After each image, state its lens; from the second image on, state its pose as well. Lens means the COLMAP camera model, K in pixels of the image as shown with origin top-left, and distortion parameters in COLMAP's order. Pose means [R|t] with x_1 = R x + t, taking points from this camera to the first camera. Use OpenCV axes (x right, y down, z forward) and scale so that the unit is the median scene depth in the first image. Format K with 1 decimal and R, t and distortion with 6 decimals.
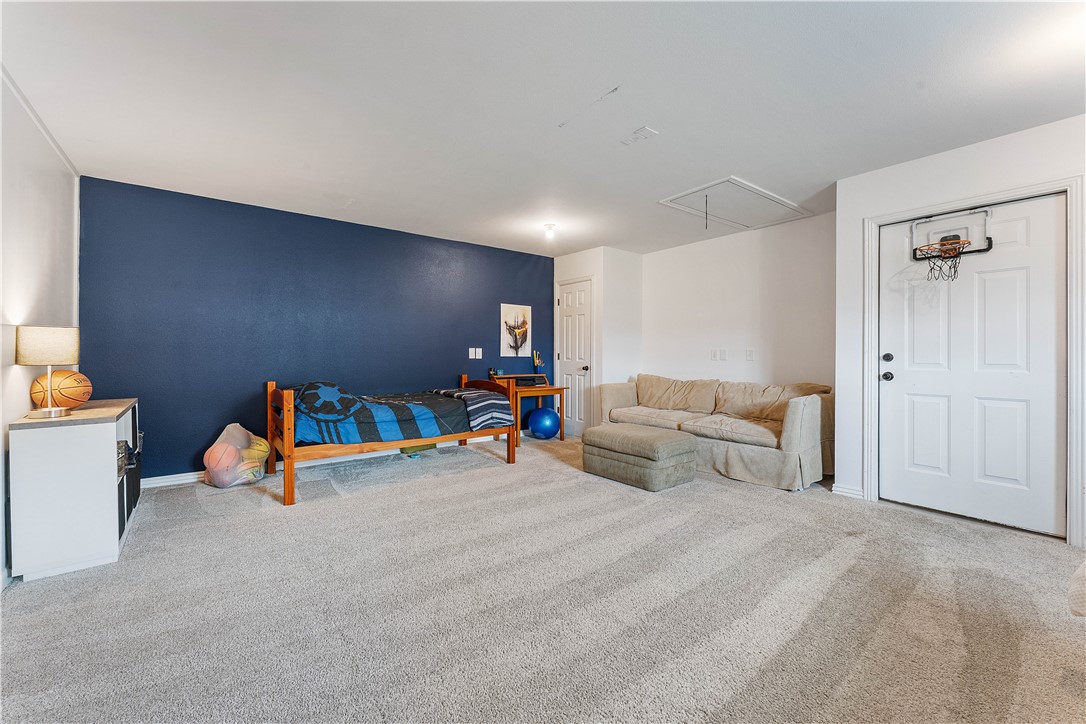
lens RADIAL K [[434.6, 0, 540.9], [0, 434.6, 353.6], [0, 0, 1]] dist [-0.000896, -0.000082]
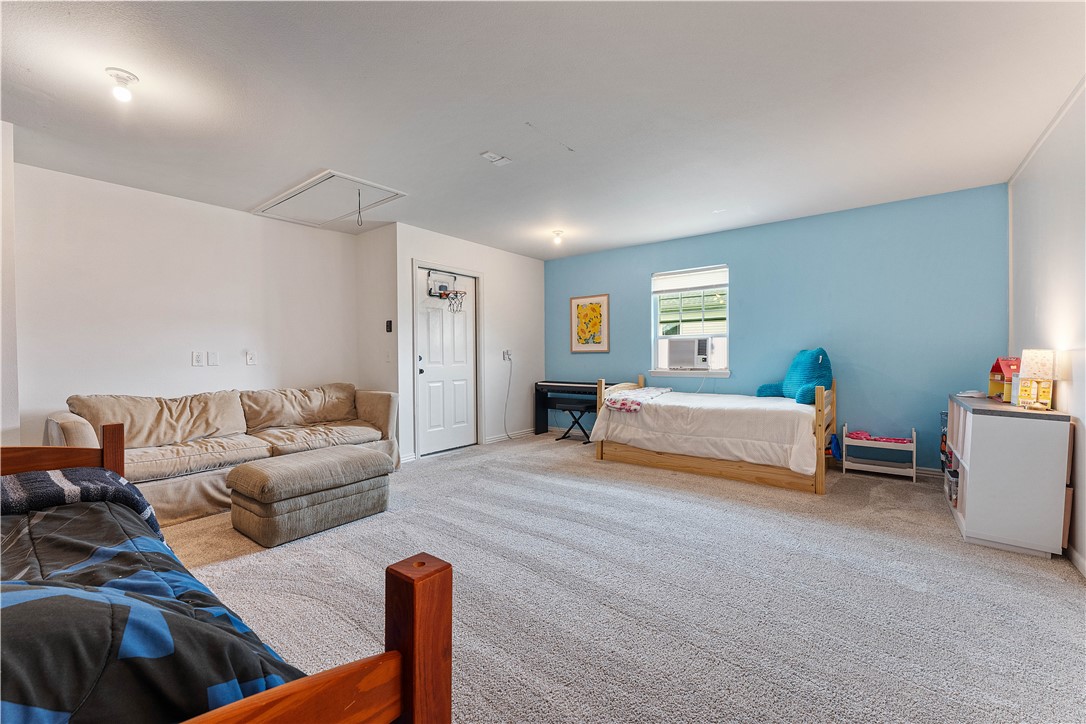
lens RADIAL K [[456.2, 0, 531.6], [0, 456.2, 357.6], [0, 0, 1]] dist [0.000192, 0.000011]
pose [[-0.252594, -0.000714, 0.967572, -0.917927], [0.008659, 0.999958, 0.002998, 0.005570], [-0.967534, 0.009136, -0.252577, 1.200263]]
